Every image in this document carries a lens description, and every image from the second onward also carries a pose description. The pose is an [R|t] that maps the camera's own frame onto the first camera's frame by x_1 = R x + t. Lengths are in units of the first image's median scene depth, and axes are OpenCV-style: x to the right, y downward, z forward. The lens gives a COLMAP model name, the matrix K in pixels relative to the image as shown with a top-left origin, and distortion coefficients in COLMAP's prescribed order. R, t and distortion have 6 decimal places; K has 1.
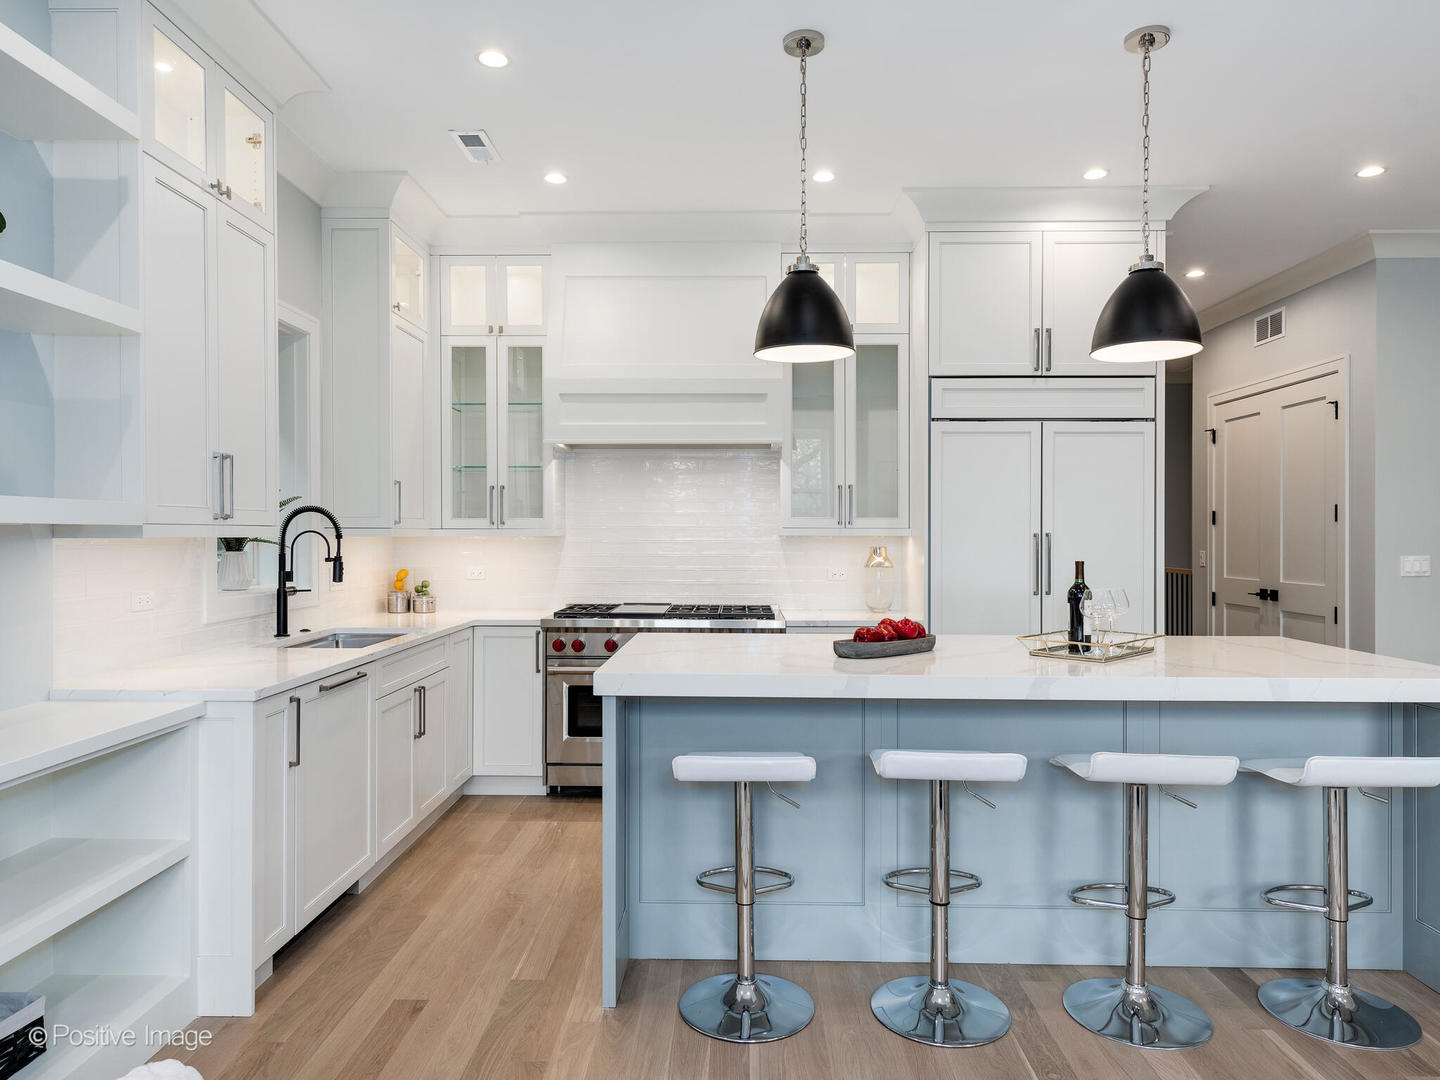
lens RADIAL K [[926.9, 0, 717.5], [0, 926.9, 537.3], [0, 0, 1]] dist [0.011368, -0.001575]
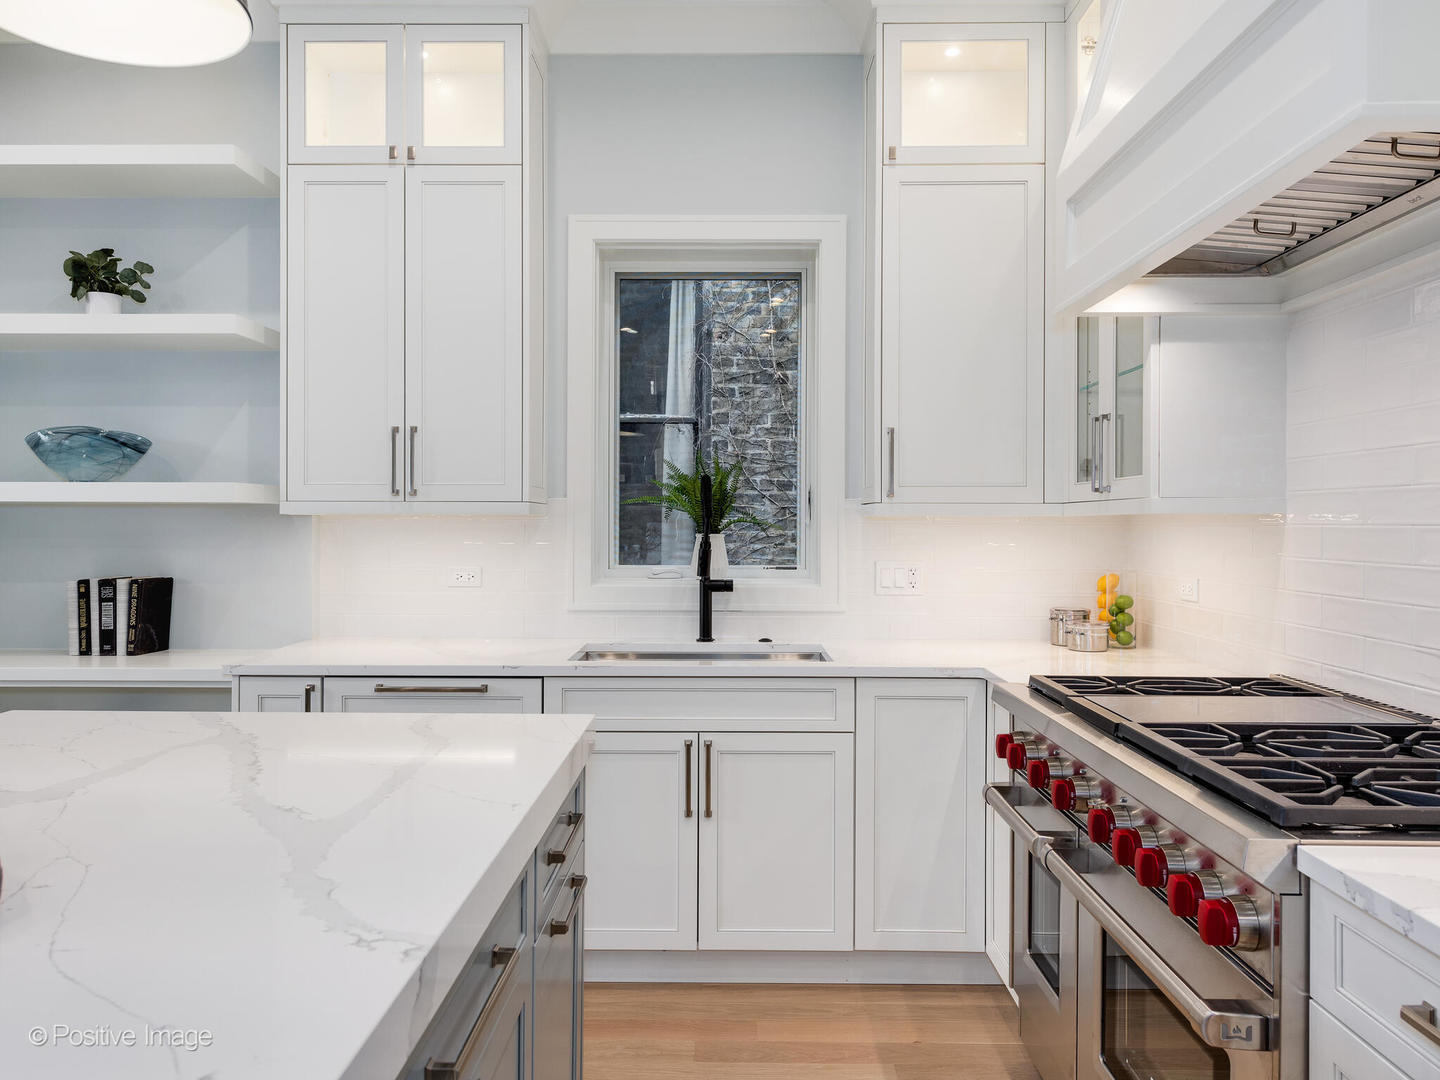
lens RADIAL K [[926.9, 0, 720.4], [0, 926.9, 539.3], [0, 0, 1]] dist [0.011368, -0.001575]
pose [[0.021073, 0.002754, -0.999774, 0.285547], [-0.006143, 0.999978, 0.002625, 0.014050], [0.999759, 0.006086, 0.021089, 0.852856]]
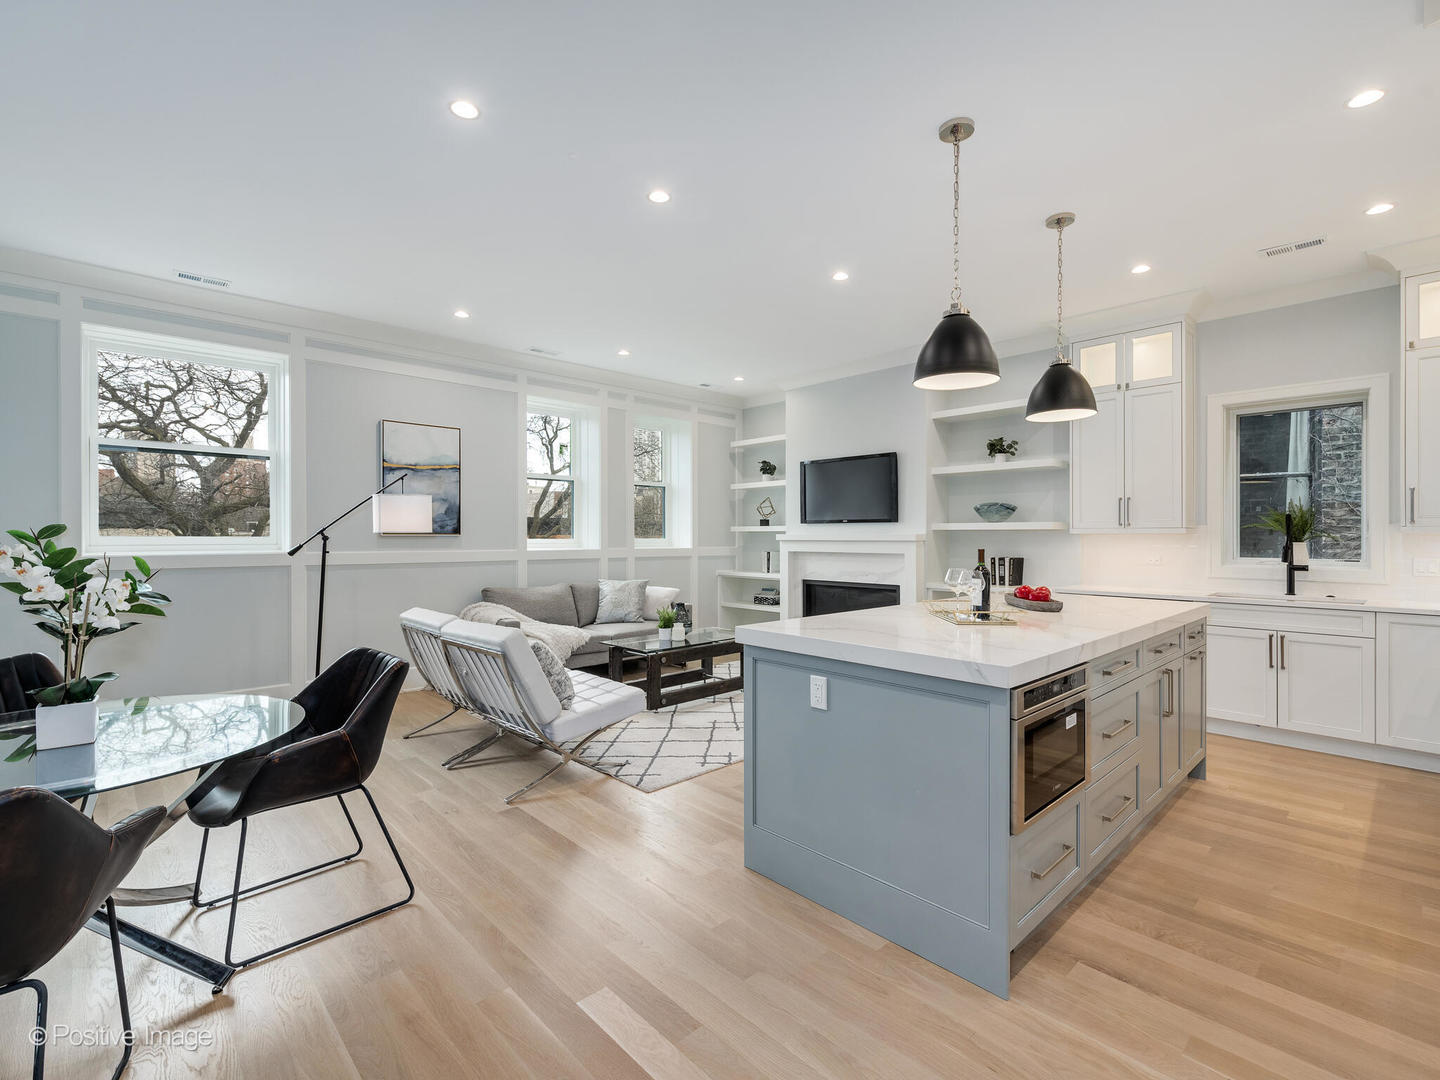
lens RADIAL K [[663.3, 0, 727.3], [0, 663.3, 532.8], [0, 0, 1]] dist [0.011922, -0.003600]
pose [[-0.705110, -0.003379, -0.709090, 0.895744], [-0.003074, 0.999994, -0.001709, 0.002663], [0.709091, 0.000974, -0.705116, 0.962109]]
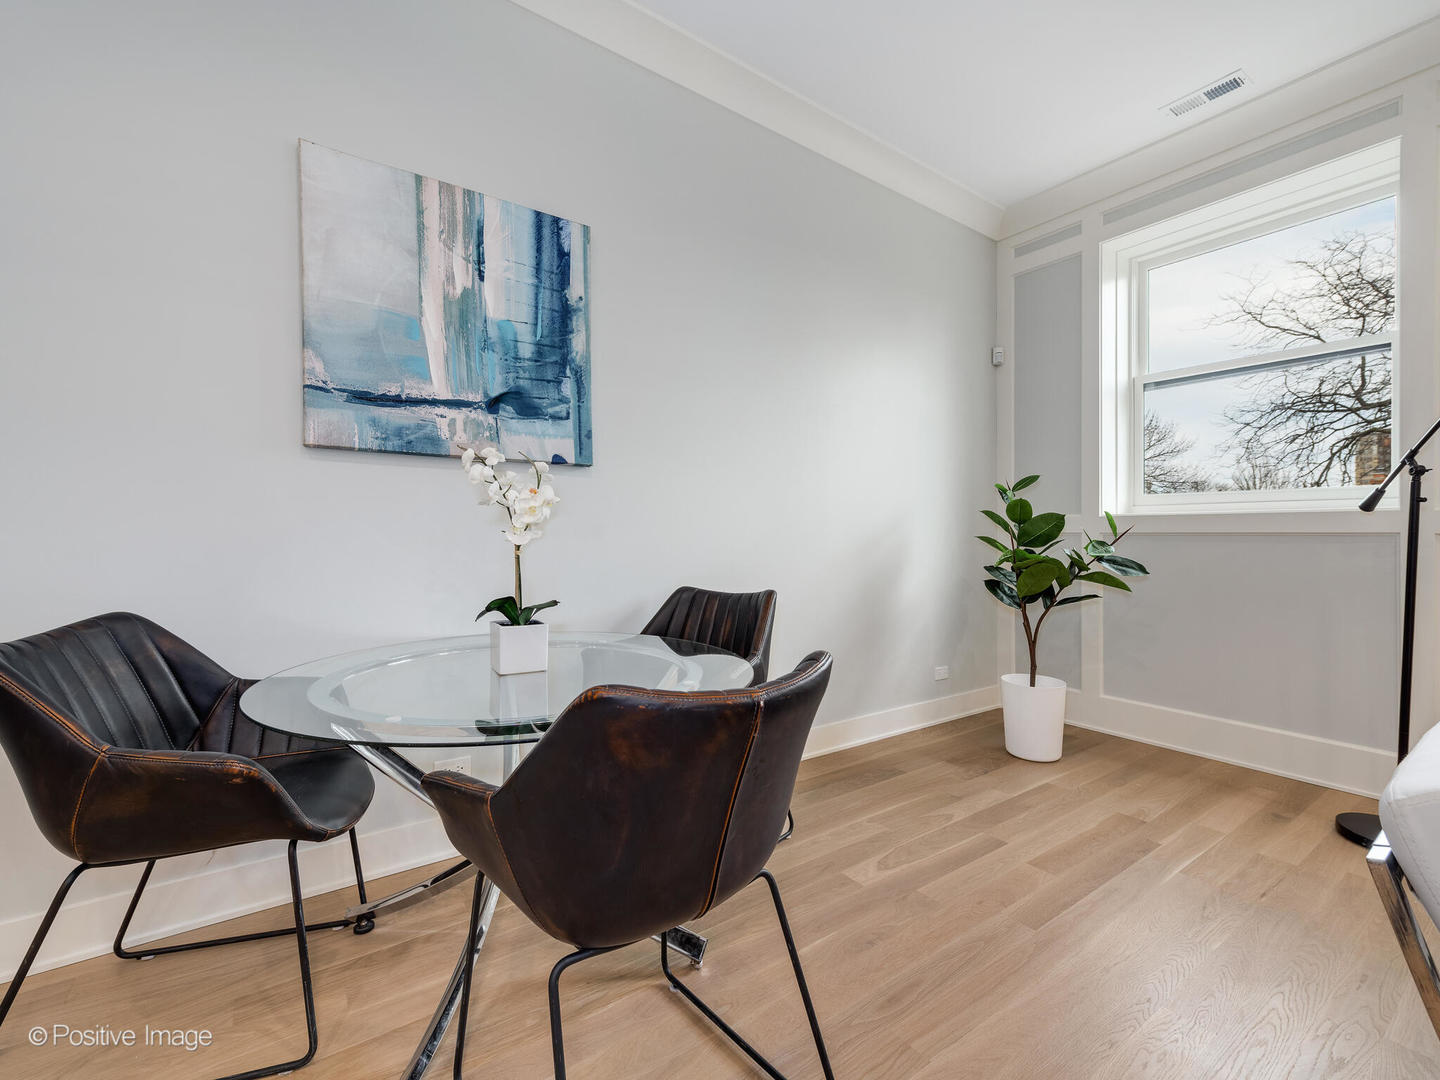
lens RADIAL K [[640.9, 0, 724.1], [0, 640.9, 535.4], [0, 0, 1]] dist [0.012722, -0.001878]
pose [[-0.600499, -0.000771, 0.799625, 0.527874], [-0.002405, 0.999997, -0.000842, 0.060784], [-0.799622, -0.002429, -0.600499, 0.491943]]
